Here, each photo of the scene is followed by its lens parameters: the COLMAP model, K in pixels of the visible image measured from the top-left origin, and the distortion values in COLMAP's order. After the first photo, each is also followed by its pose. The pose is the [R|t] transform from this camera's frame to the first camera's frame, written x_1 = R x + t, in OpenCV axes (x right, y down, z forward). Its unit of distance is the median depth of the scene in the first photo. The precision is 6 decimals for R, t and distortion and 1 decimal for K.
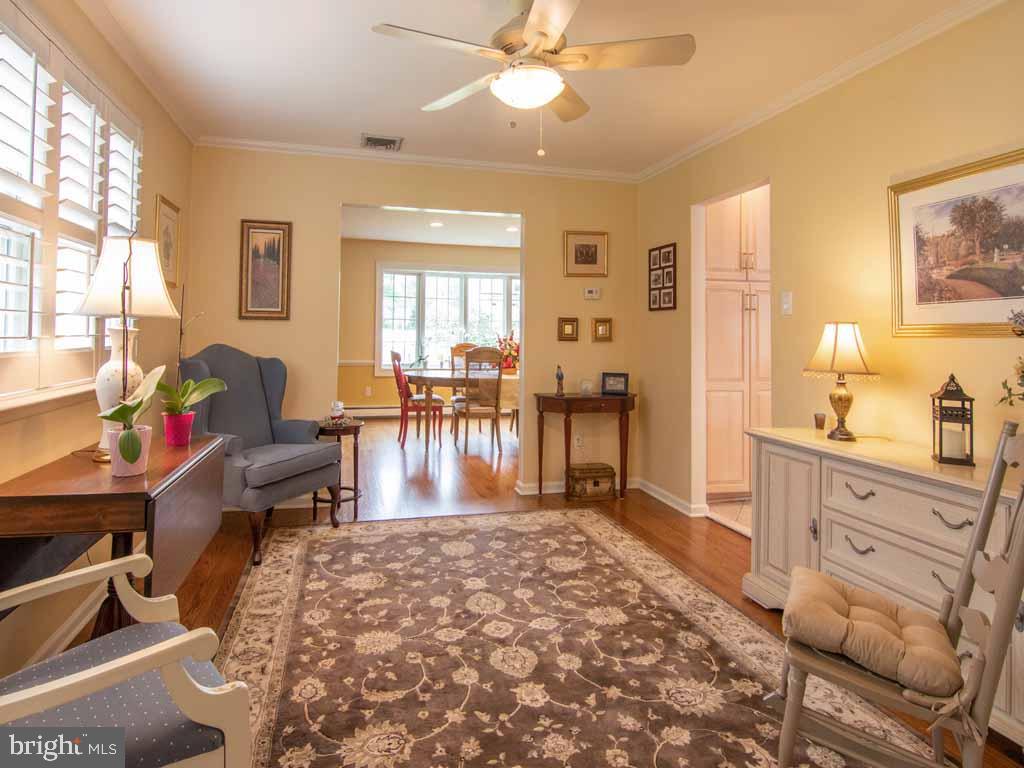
lens RADIAL K [[531.0, 0, 464.3], [0, 531.0, 323.0], [0, 0, 1]] dist [-0.000432, -0.001628]
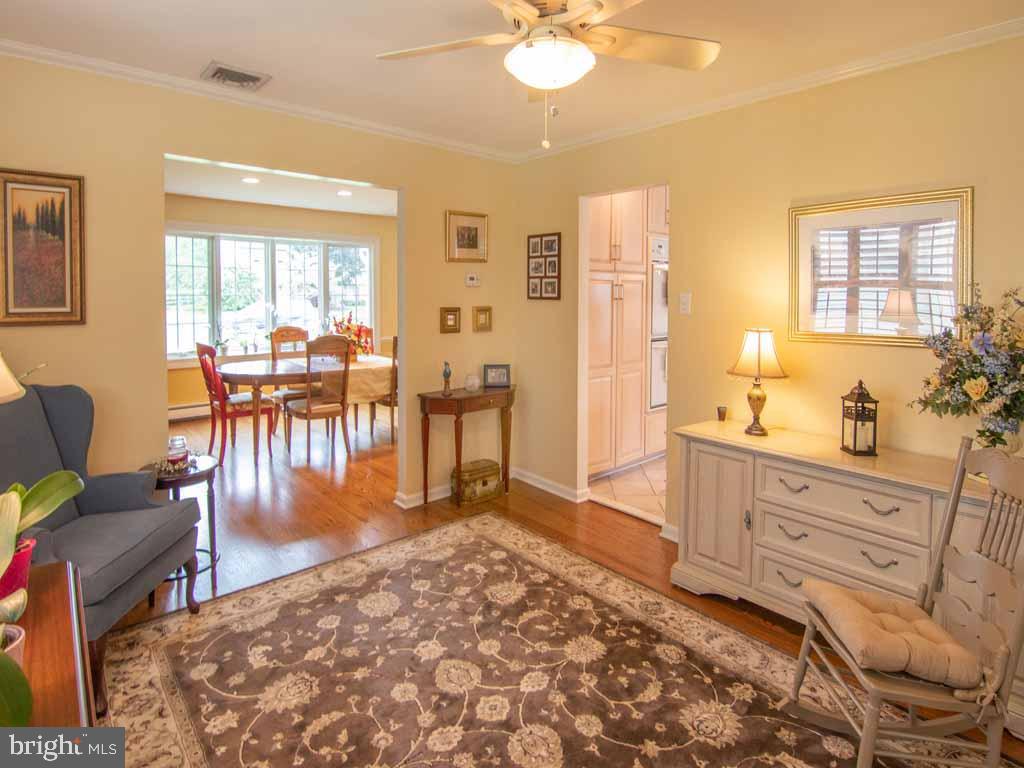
lens RADIAL K [[544.6, 0, 502.0], [0, 544.6, 316.9], [0, 0, 1]] dist [-0.001410, -0.008384]
pose [[0.884811, -0.025229, 0.465266, -0.235667], [-0.005027, 0.997958, 0.063674, -0.078831], [-0.465923, -0.058679, 0.882878, 0.198436]]
